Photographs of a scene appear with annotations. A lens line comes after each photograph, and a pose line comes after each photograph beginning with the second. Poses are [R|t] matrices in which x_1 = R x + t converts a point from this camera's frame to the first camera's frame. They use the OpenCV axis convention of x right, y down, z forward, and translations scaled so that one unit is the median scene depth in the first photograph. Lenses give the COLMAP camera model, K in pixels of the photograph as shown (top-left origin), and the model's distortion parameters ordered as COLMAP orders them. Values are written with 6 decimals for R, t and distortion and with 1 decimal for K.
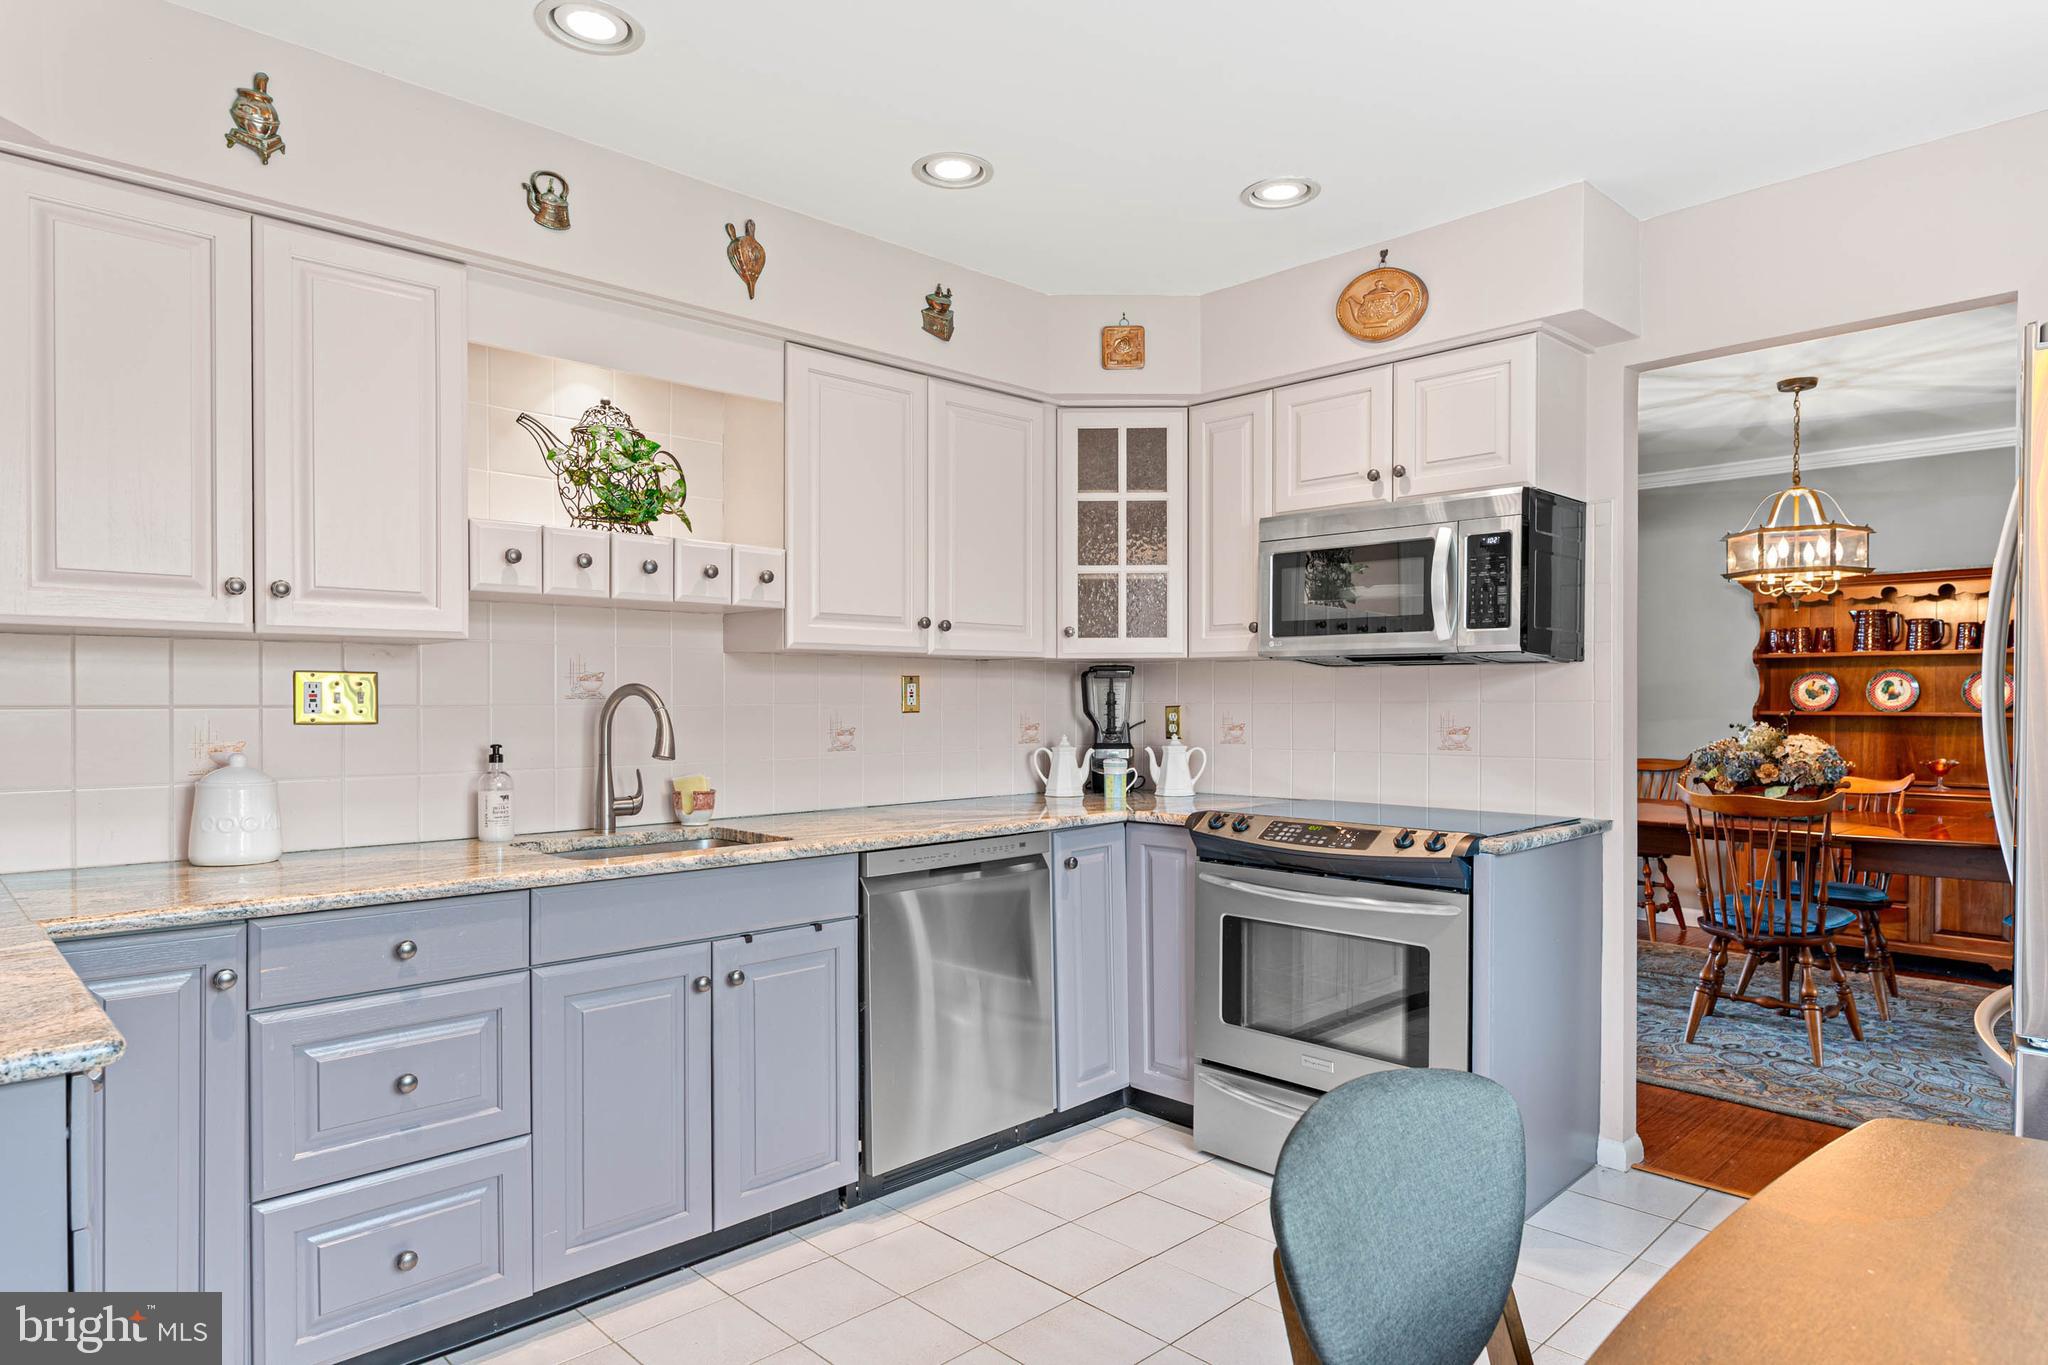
lens RADIAL K [[1178.4, 0, 1031.6], [0, 1178.4, 717.5], [0, 0, 1]] dist [0.003536, -0.003513]
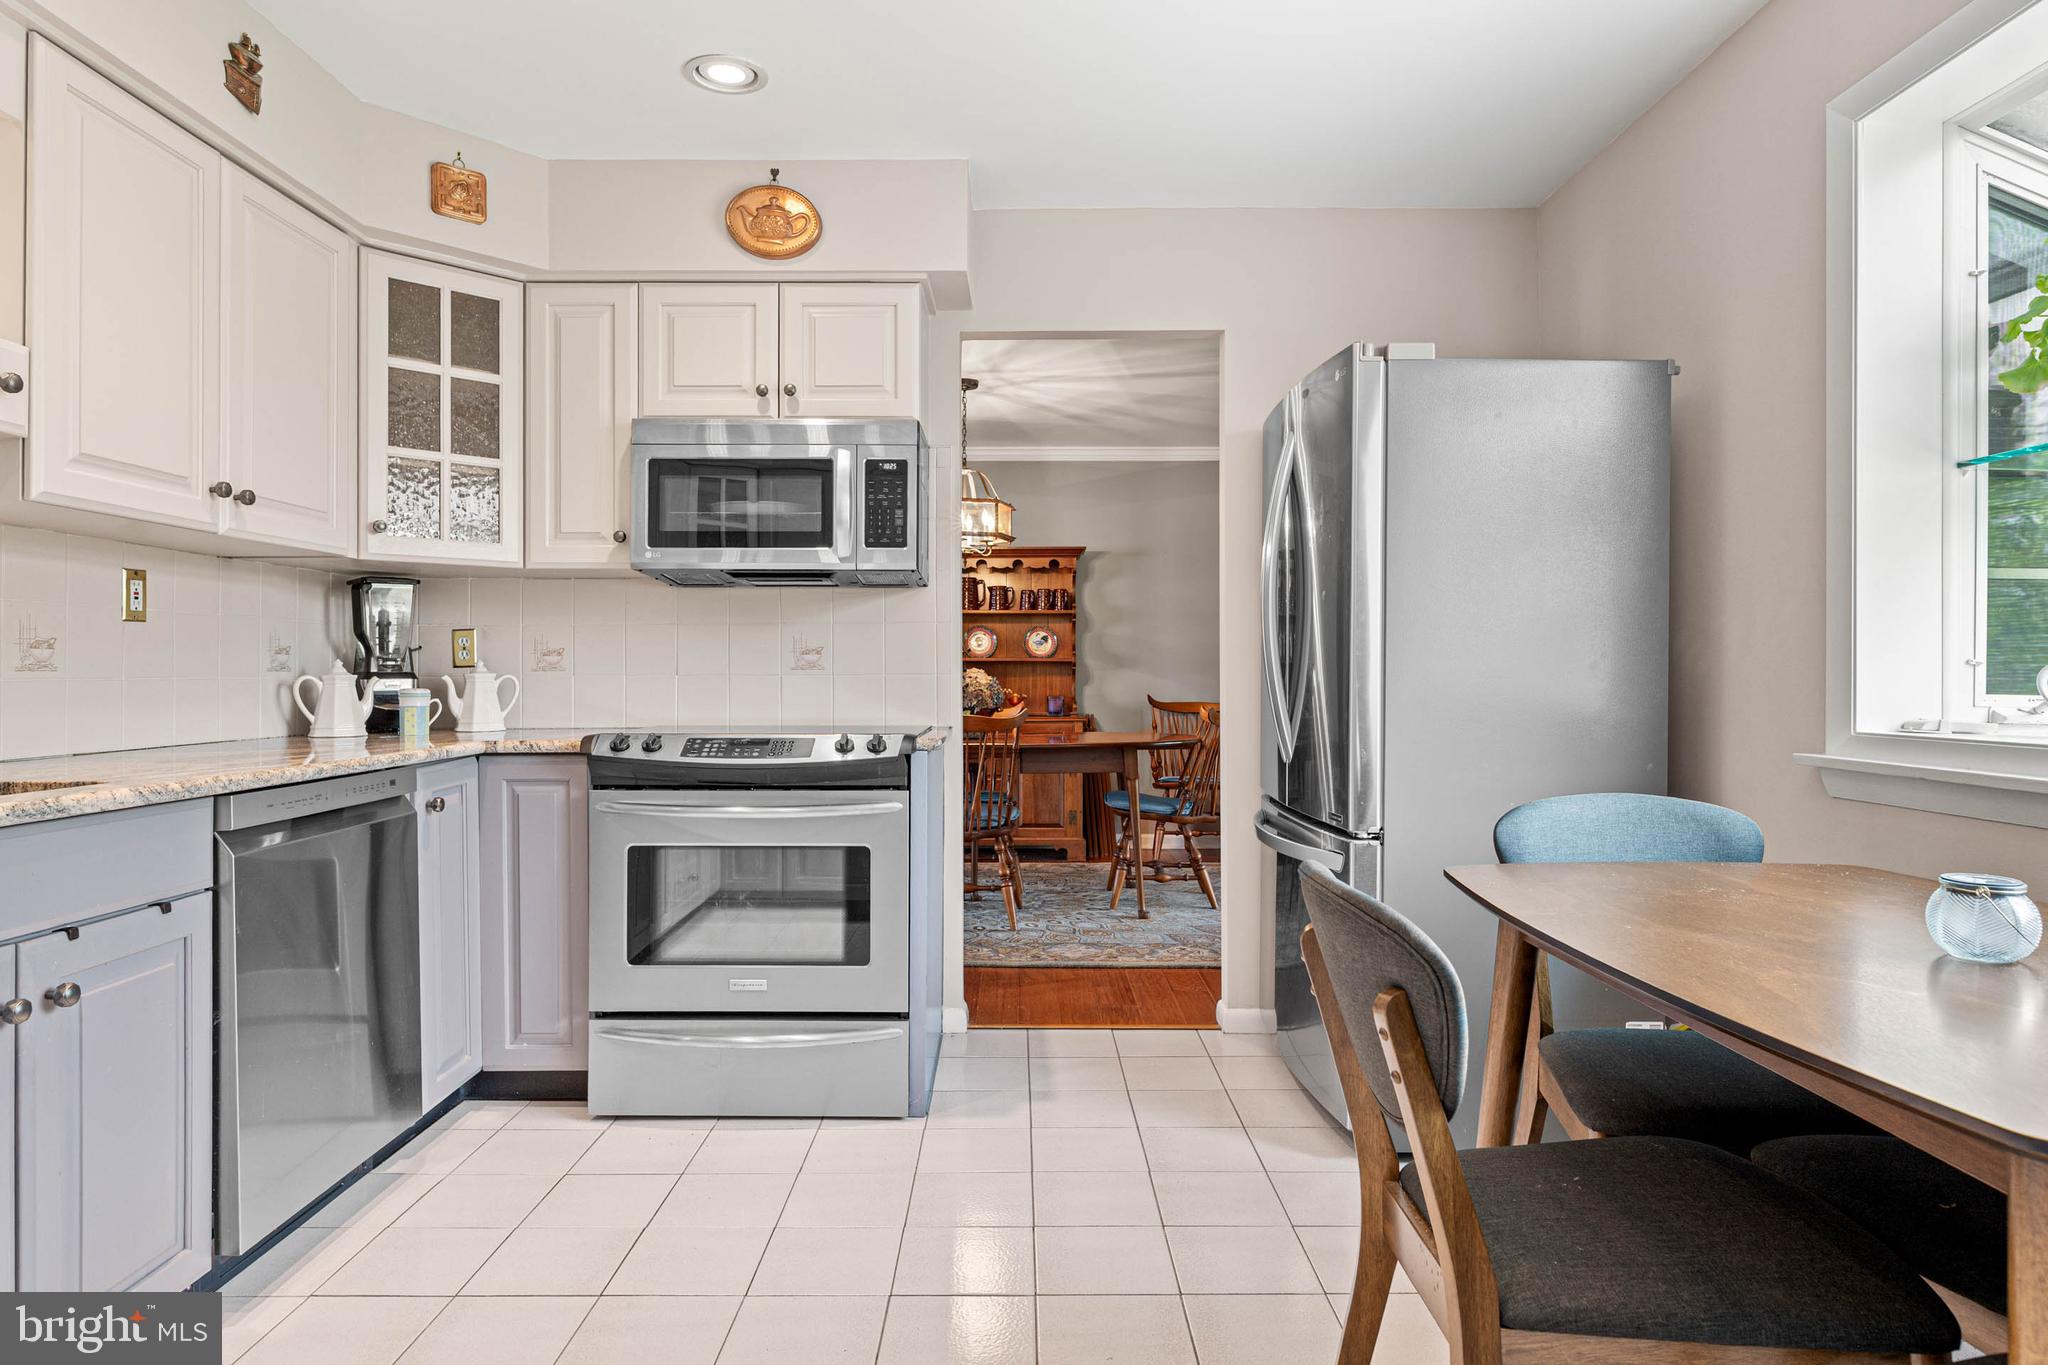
lens RADIAL K [[1178.4, 0, 996.1], [0, 1178.4, 676.8], [0, 0, 1]] dist [0.003536, -0.003513]
pose [[0.710668, -0.001062, 0.703527, -0.265547], [0.010899, 0.999895, -0.009501, 0.047545], [-0.703443, 0.014420, 0.710605, 0.151234]]
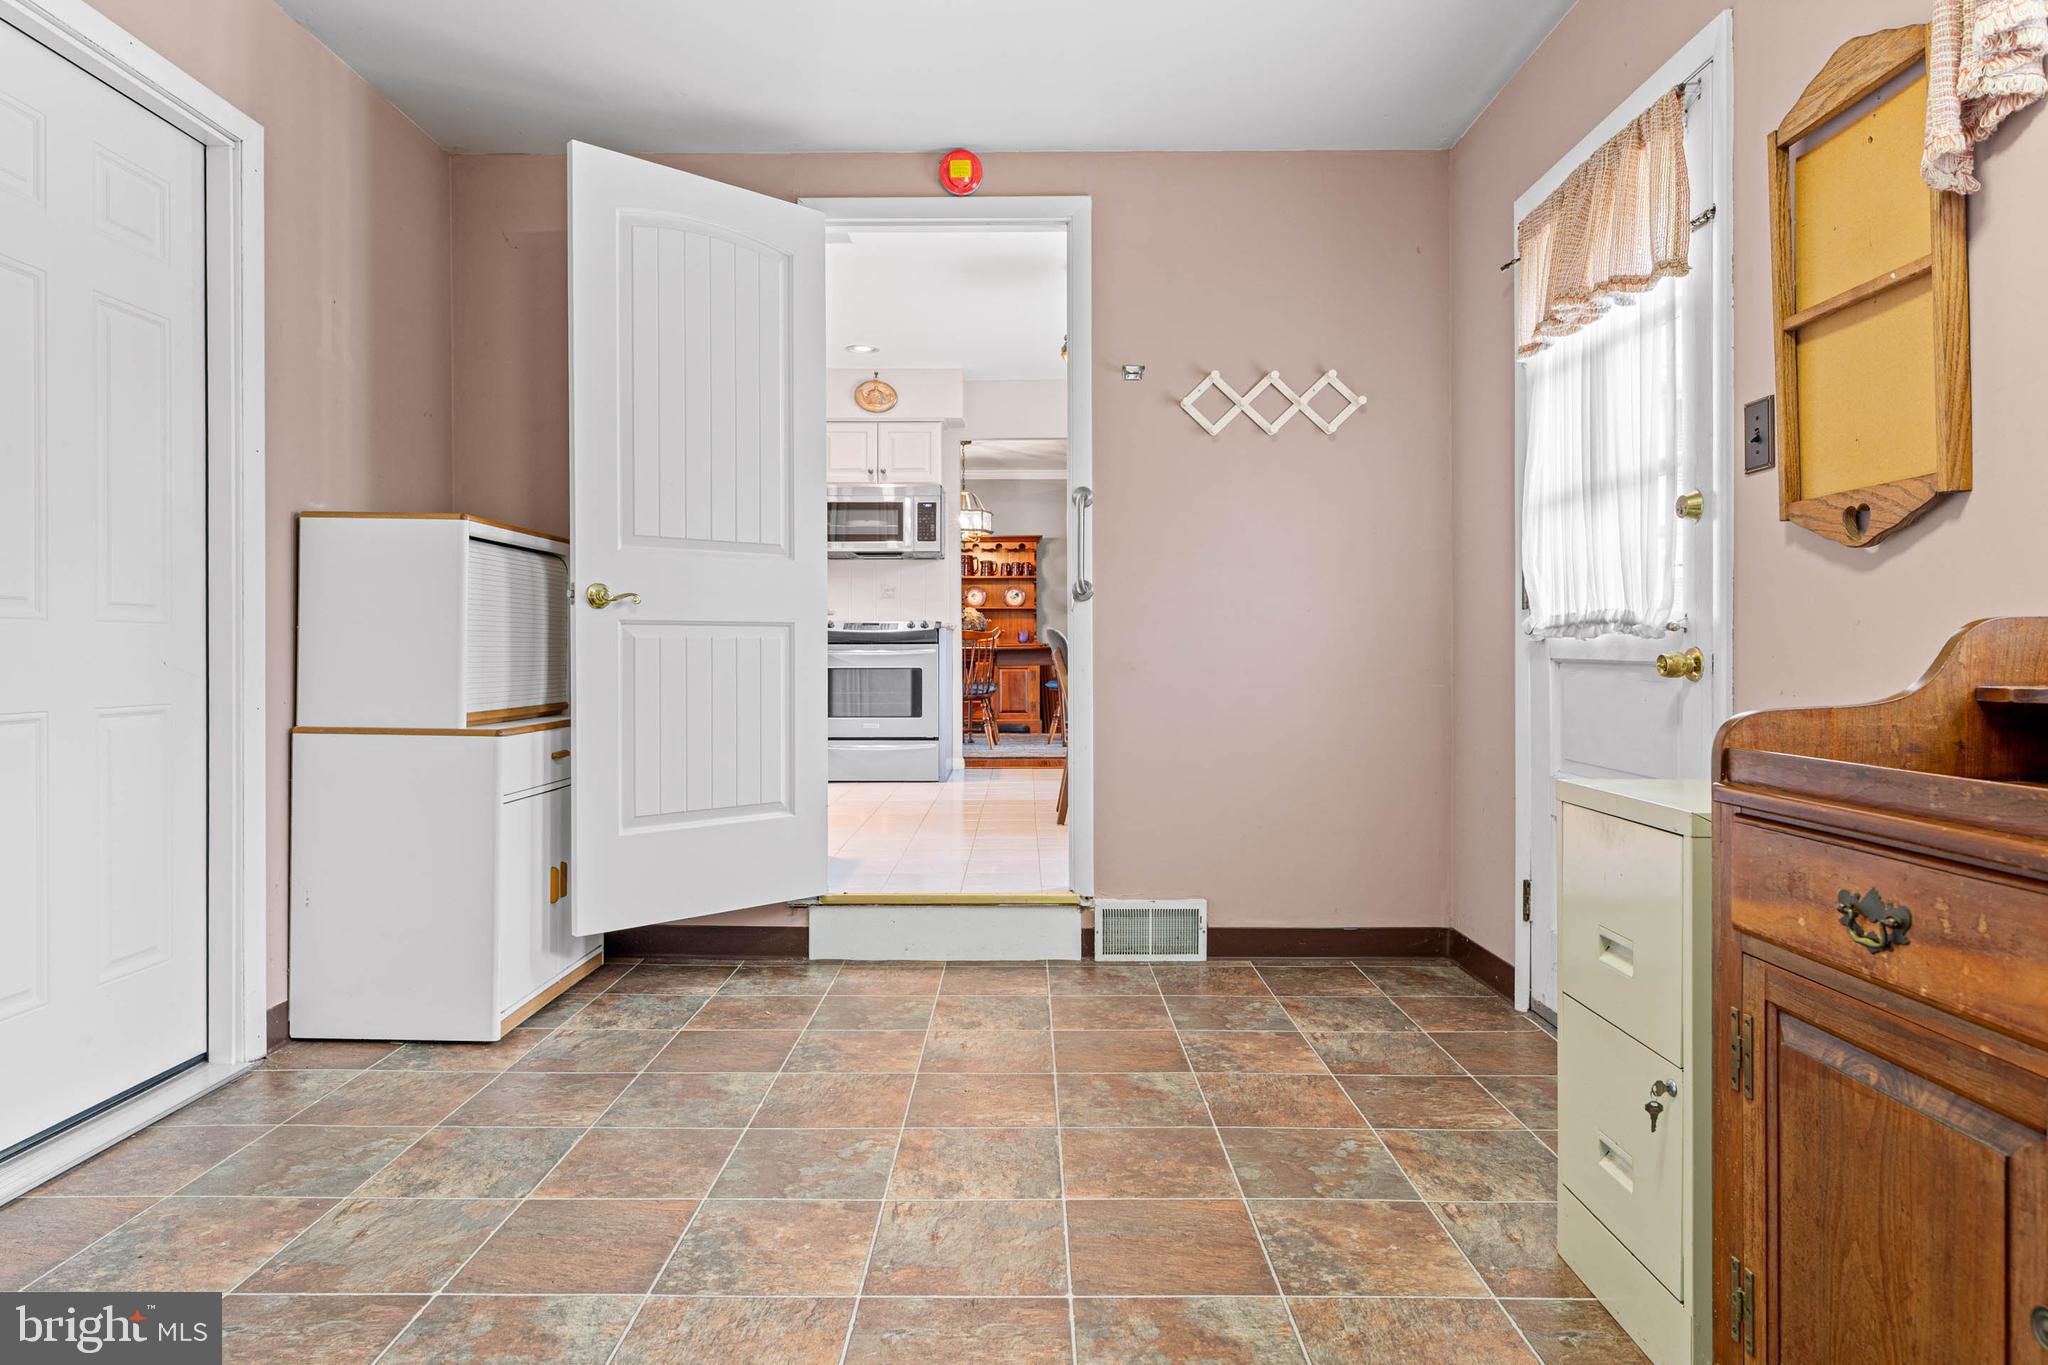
lens RADIAL K [[1178.4, 0, 1023.8], [0, 1178.4, 665.9], [0, 0, 1]] dist [0.003536, -0.003513]
pose [[0.697479, -0.010192, 0.716533, -1.084203], [0.014320, 0.999897, 0.000284, 0.162838], [-0.716462, 0.010062, 0.697553, -0.742061]]
